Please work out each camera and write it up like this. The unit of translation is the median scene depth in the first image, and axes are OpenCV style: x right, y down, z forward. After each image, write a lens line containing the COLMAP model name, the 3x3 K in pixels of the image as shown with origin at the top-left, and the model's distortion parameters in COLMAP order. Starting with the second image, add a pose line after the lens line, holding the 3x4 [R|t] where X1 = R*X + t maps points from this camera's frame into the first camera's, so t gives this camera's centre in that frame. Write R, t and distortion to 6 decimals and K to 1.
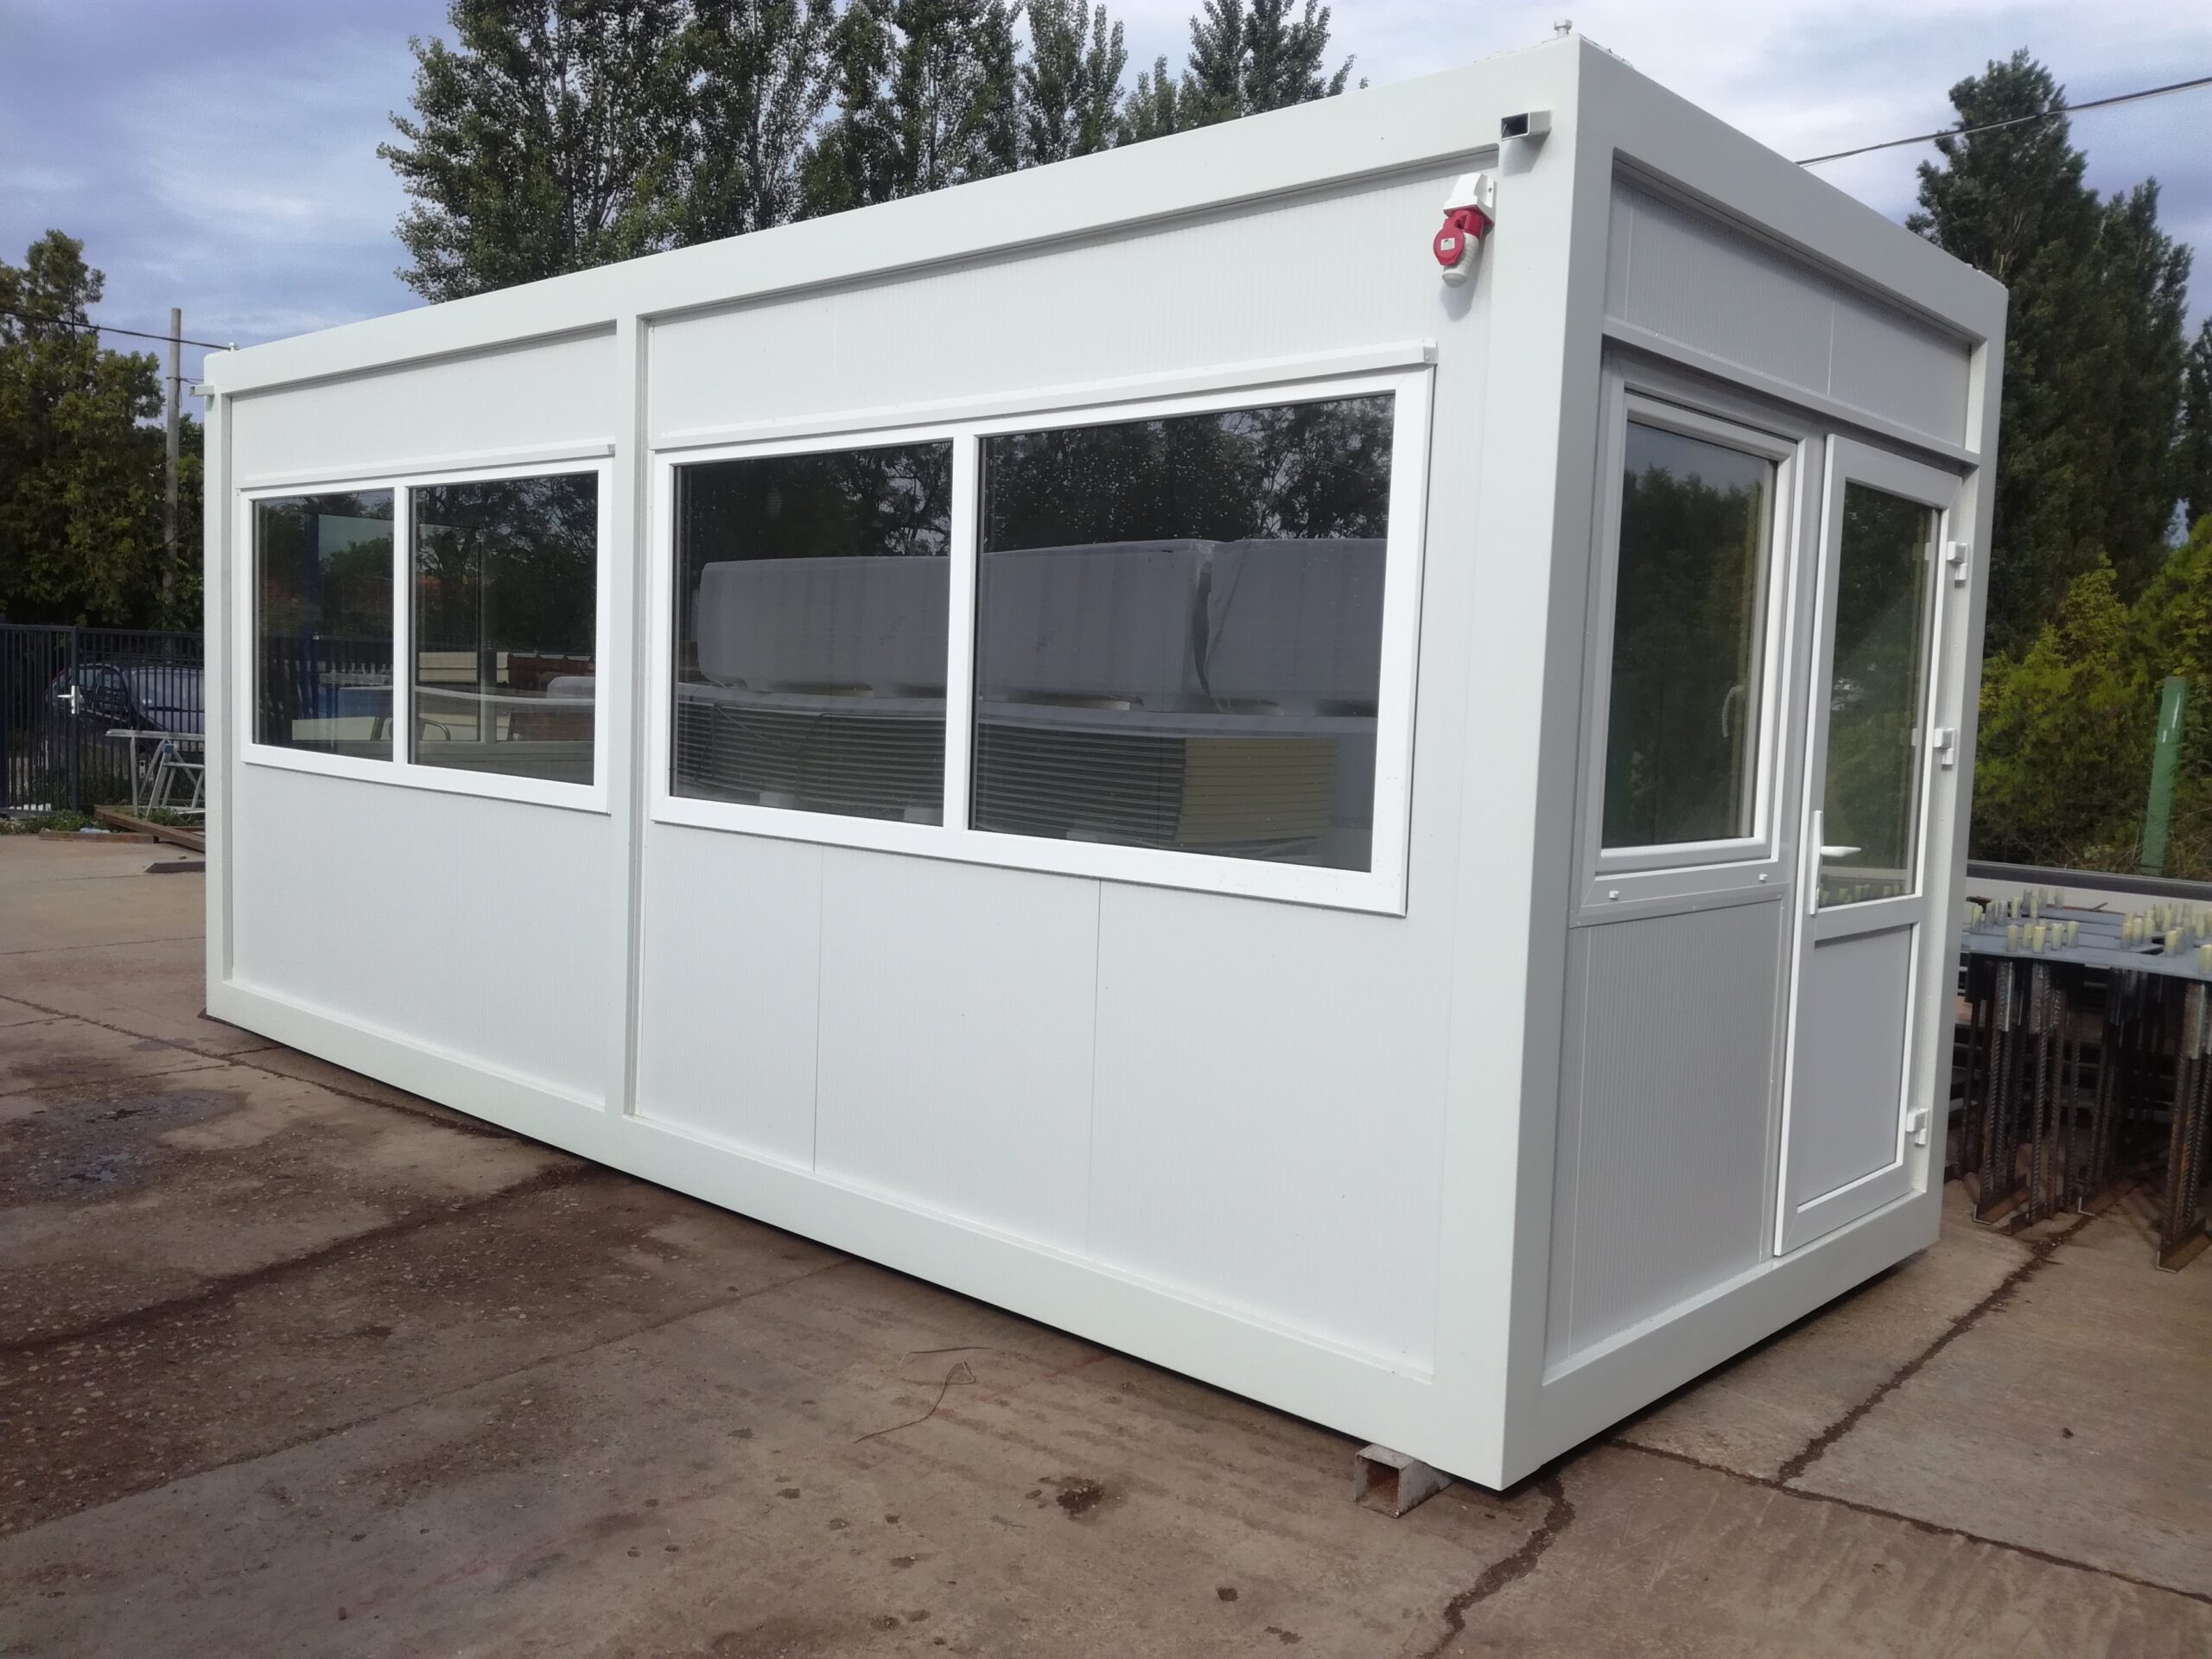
lens RADIAL K [[1810.0, 0, 1114.0], [0, 1810.0, 833.3], [0, 0, 1]] dist [0.048009, -0.103295]
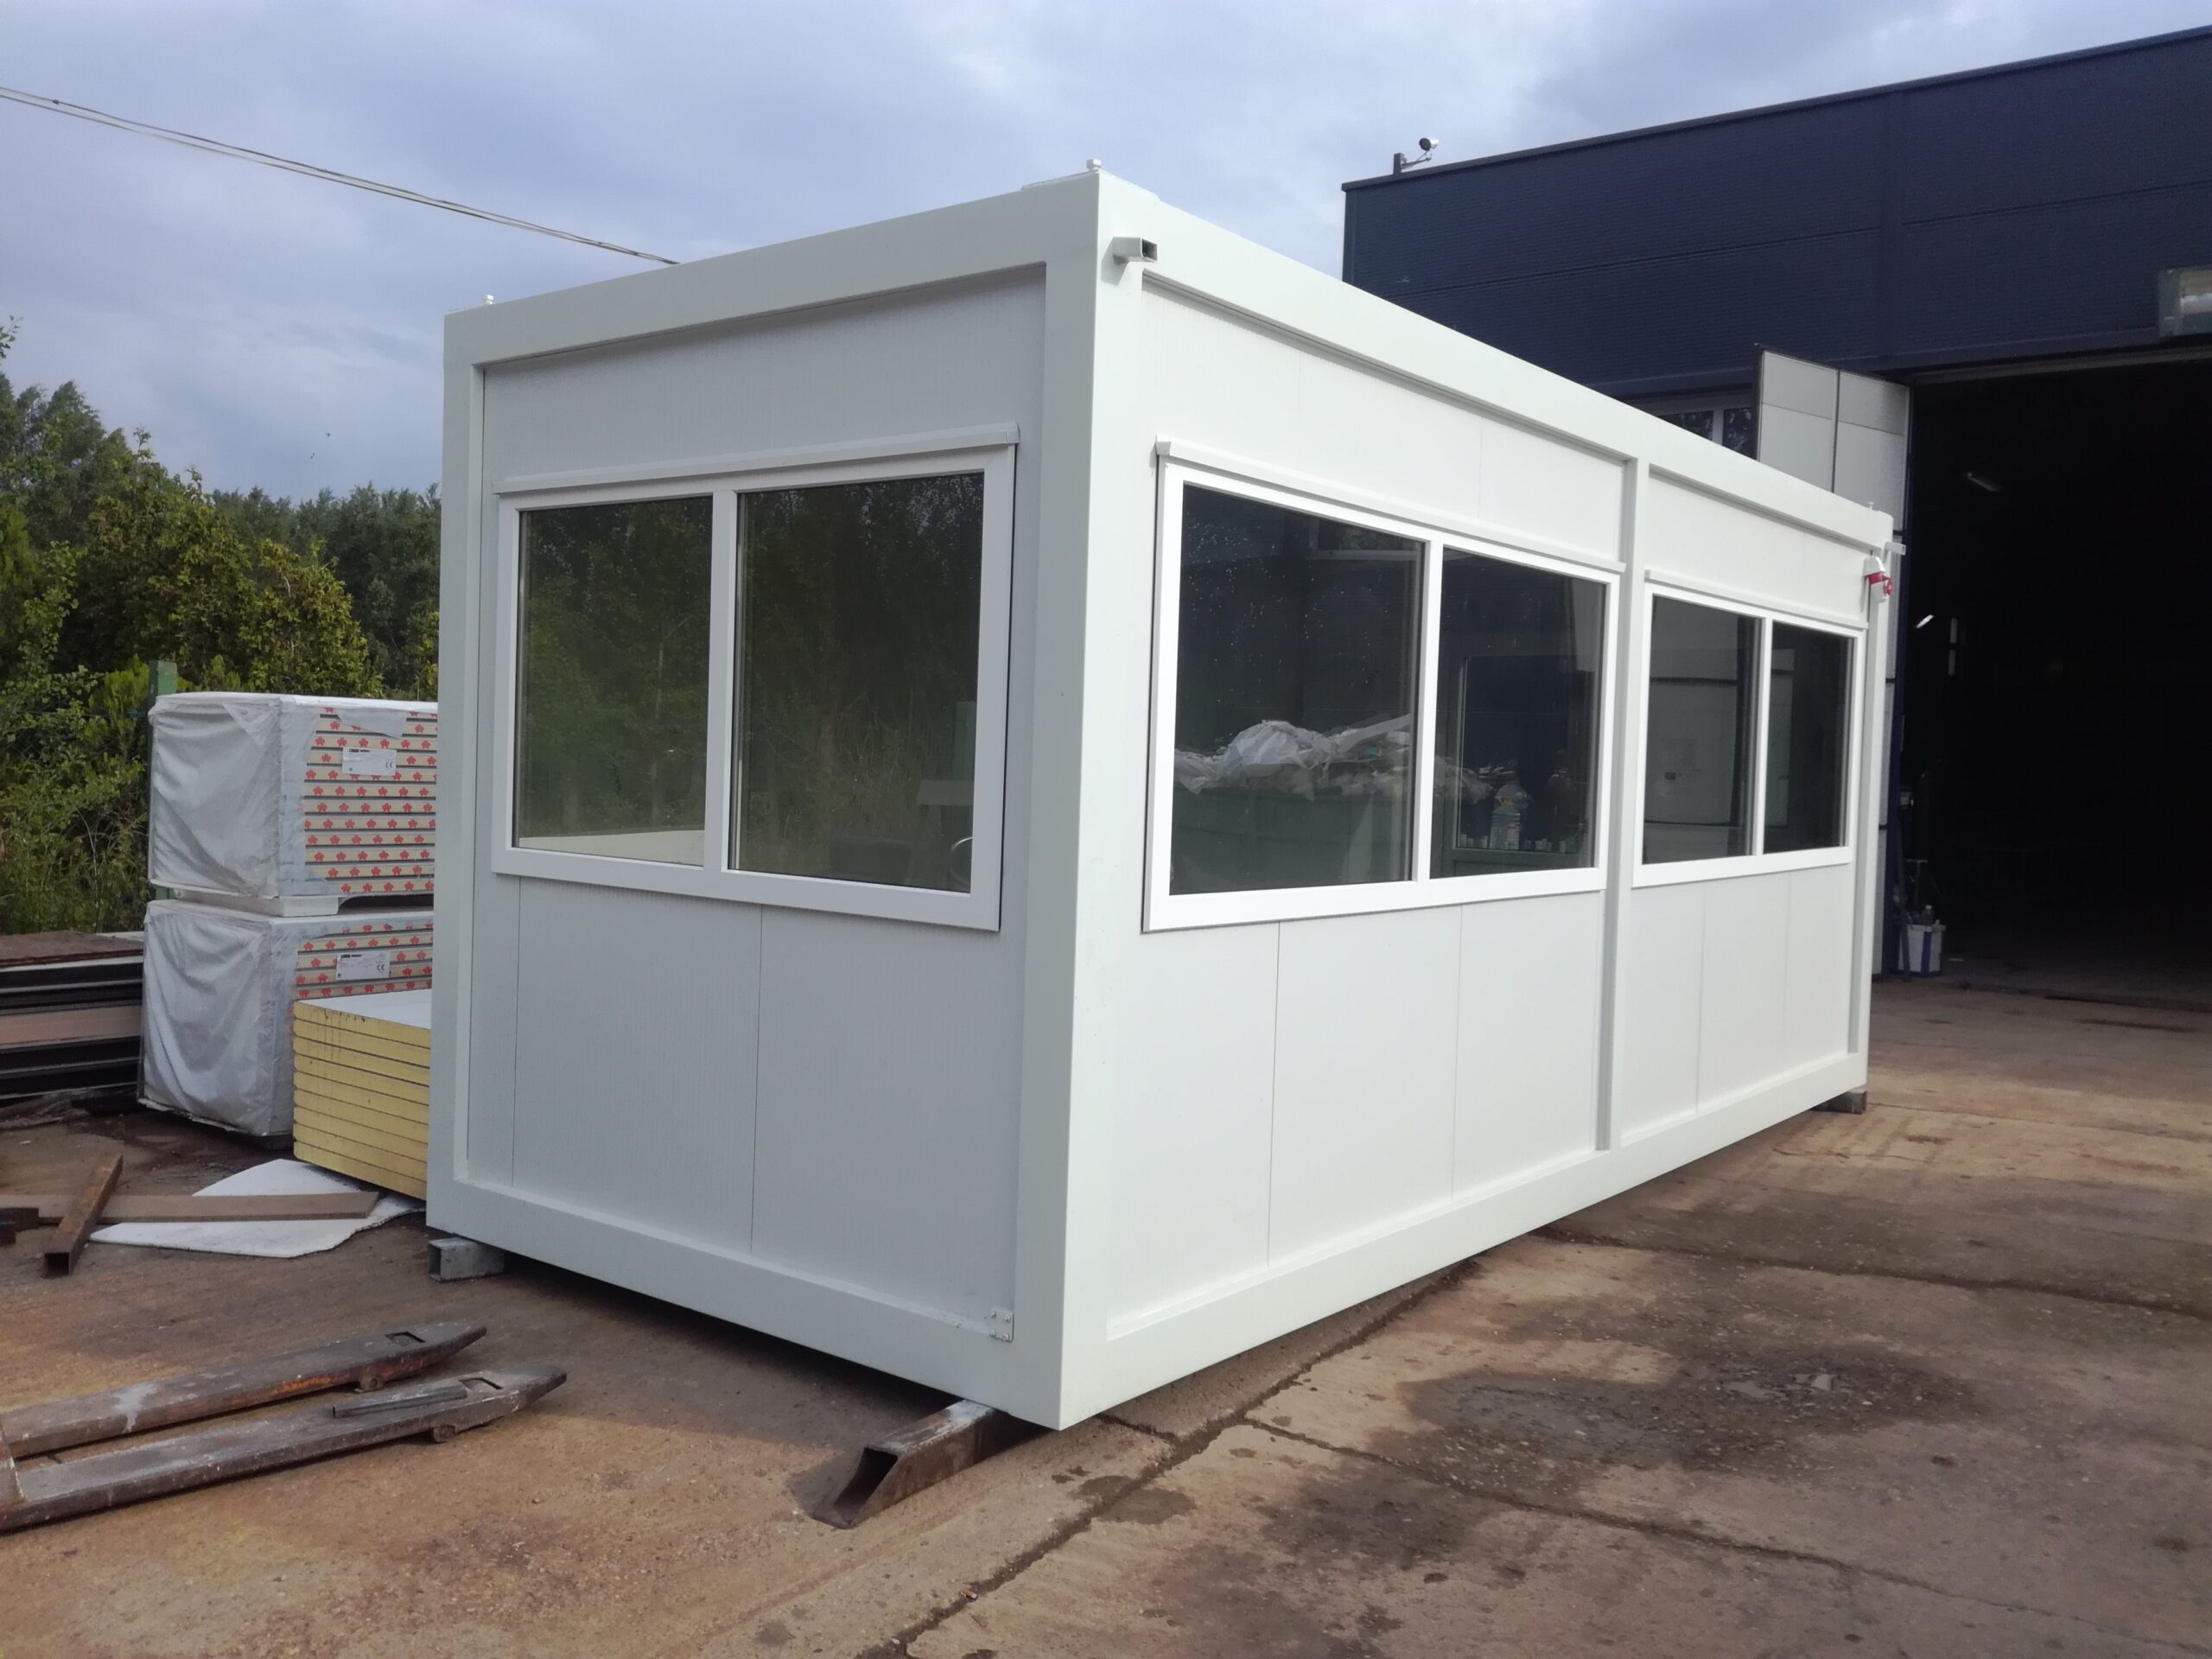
lens RADIAL K [[1810.0, 0, 1113.1], [0, 1810.0, 814.7], [0, 0, 1]] dist [0.048009, -0.103295]
pose [[-0.077489, -0.077874, 0.993947, -1.546647], [0.041889, 0.995810, 0.081286, -0.181847], [-0.996113, 0.047934, -0.073902, 1.564527]]
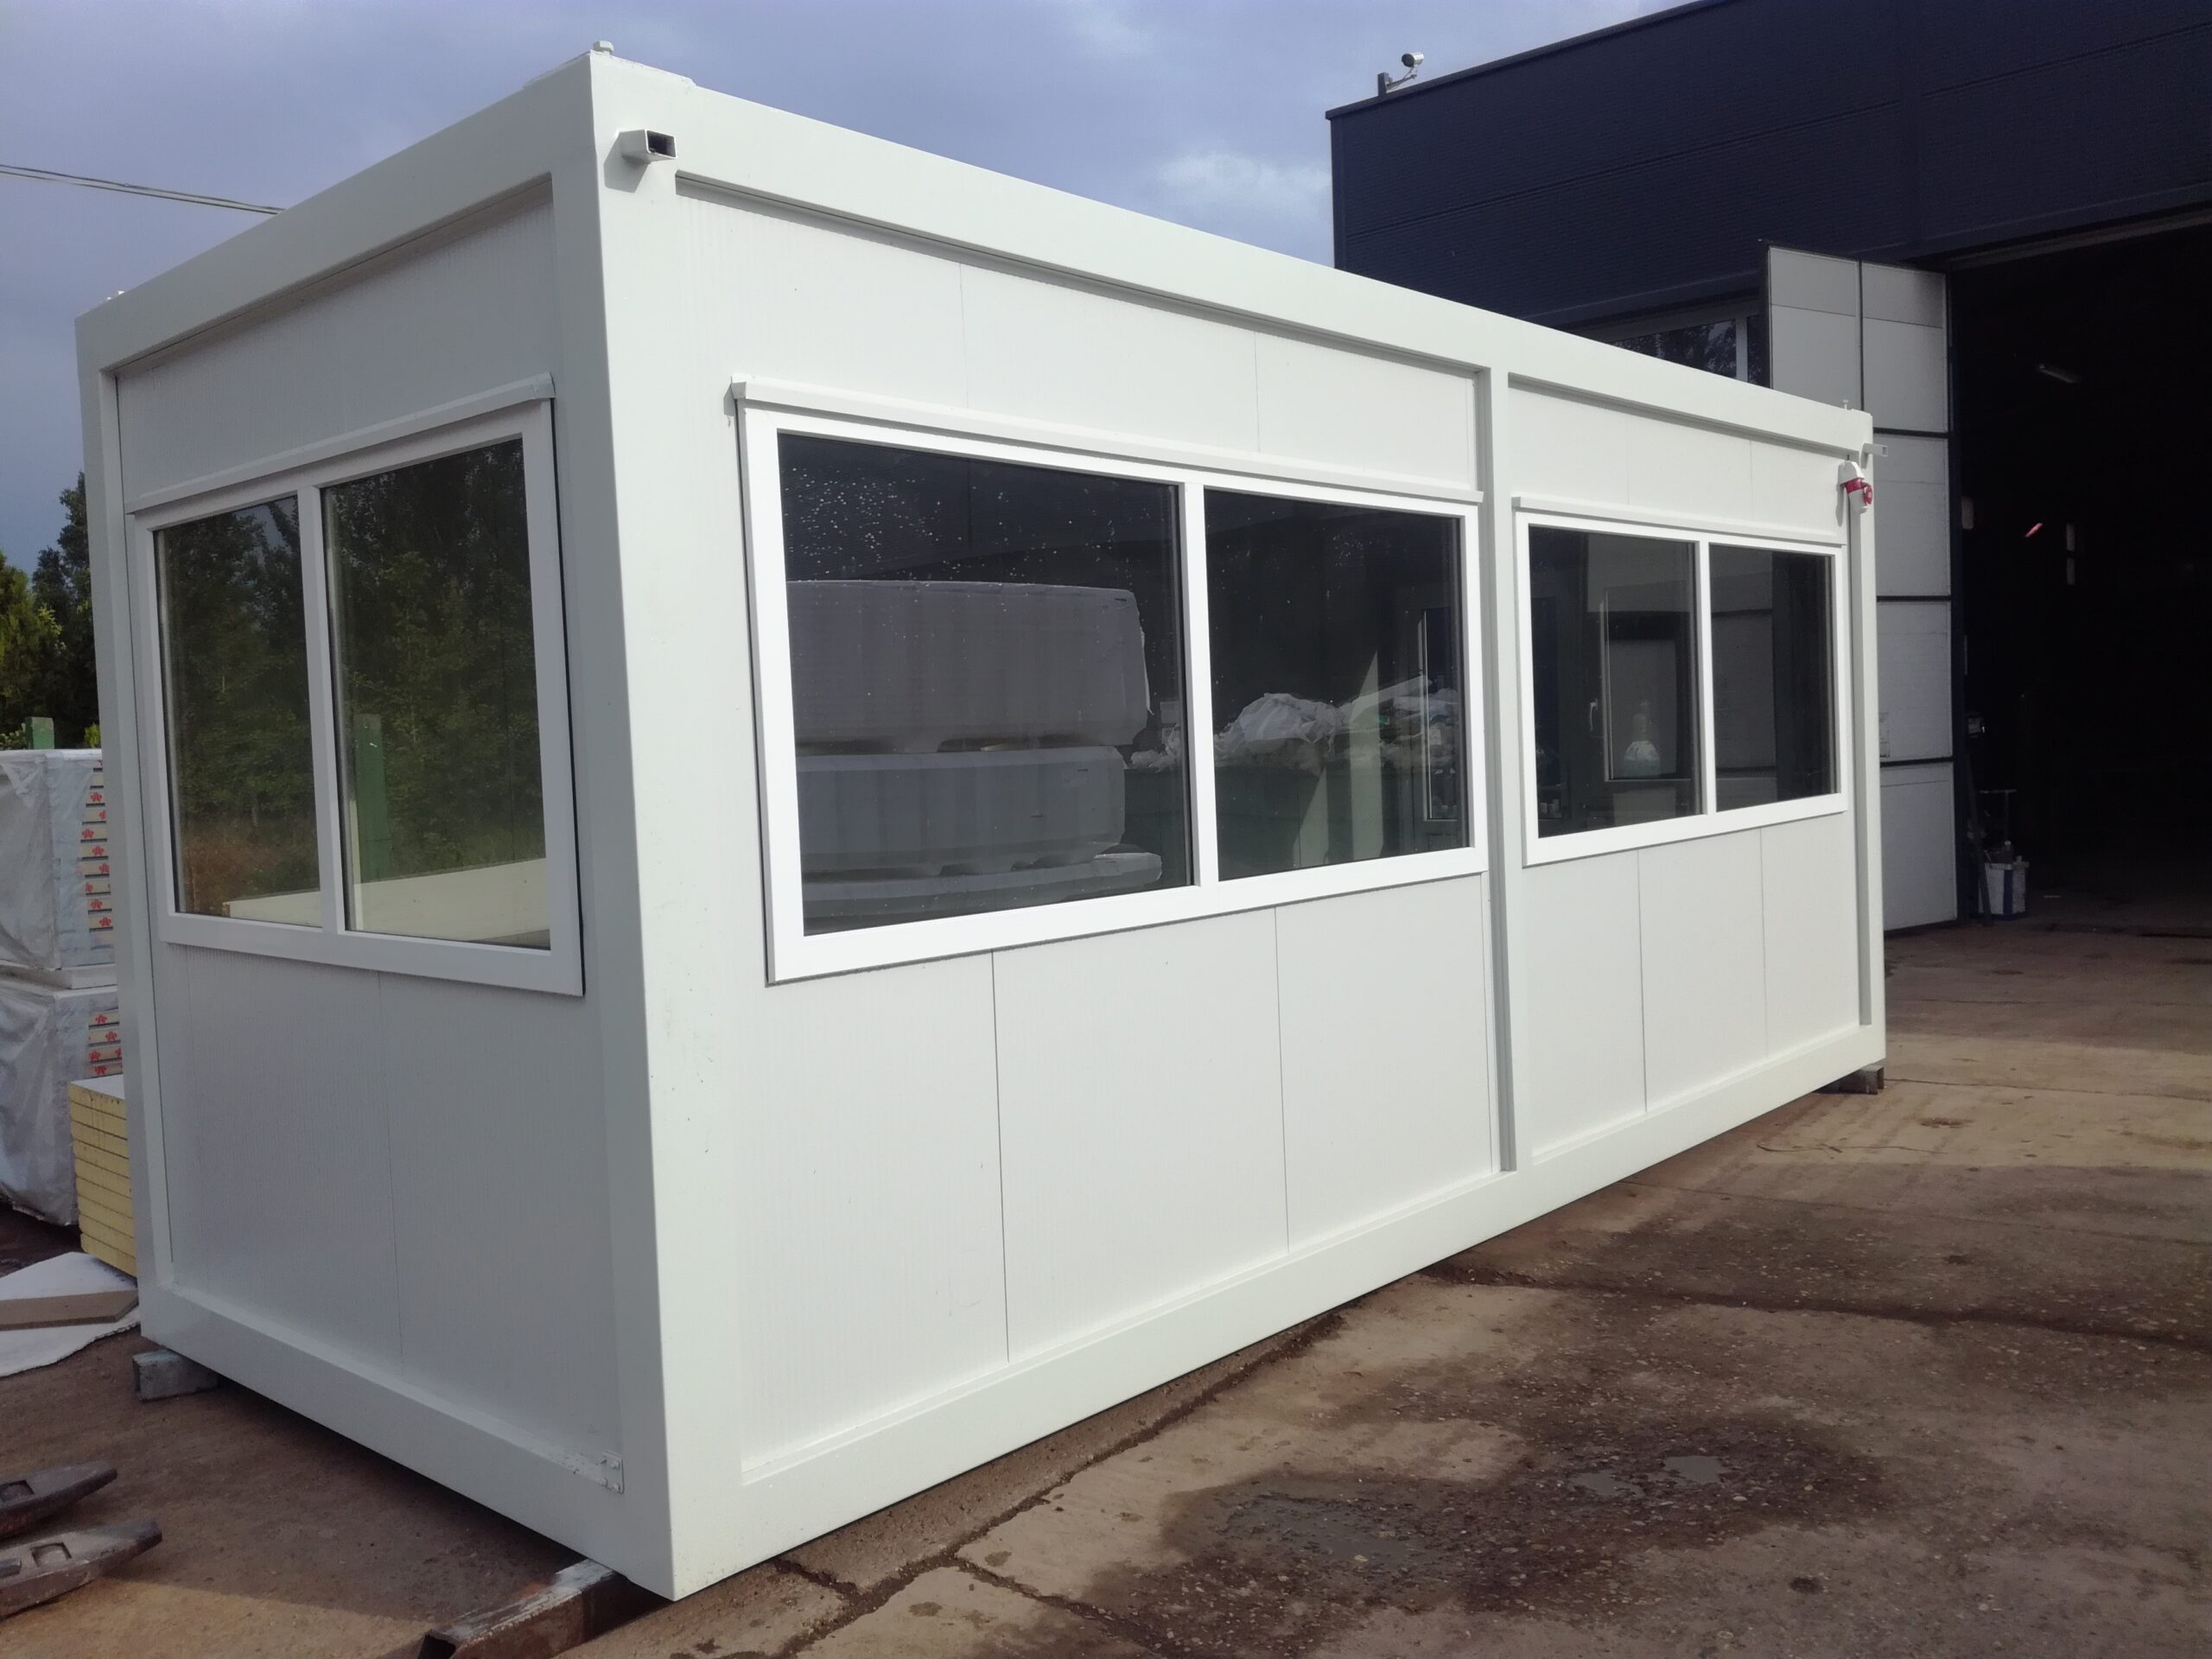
lens RADIAL K [[1810.0, 0, 1115.7], [0, 1810.0, 821.2], [0, 0, 1]] dist [0.048009, -0.103295]
pose [[-0.009460, -0.090602, 0.995842, -1.399726], [0.114962, 0.989185, 0.091089, -0.167396], [-0.993325, 0.115346, 0.001058, 1.349472]]
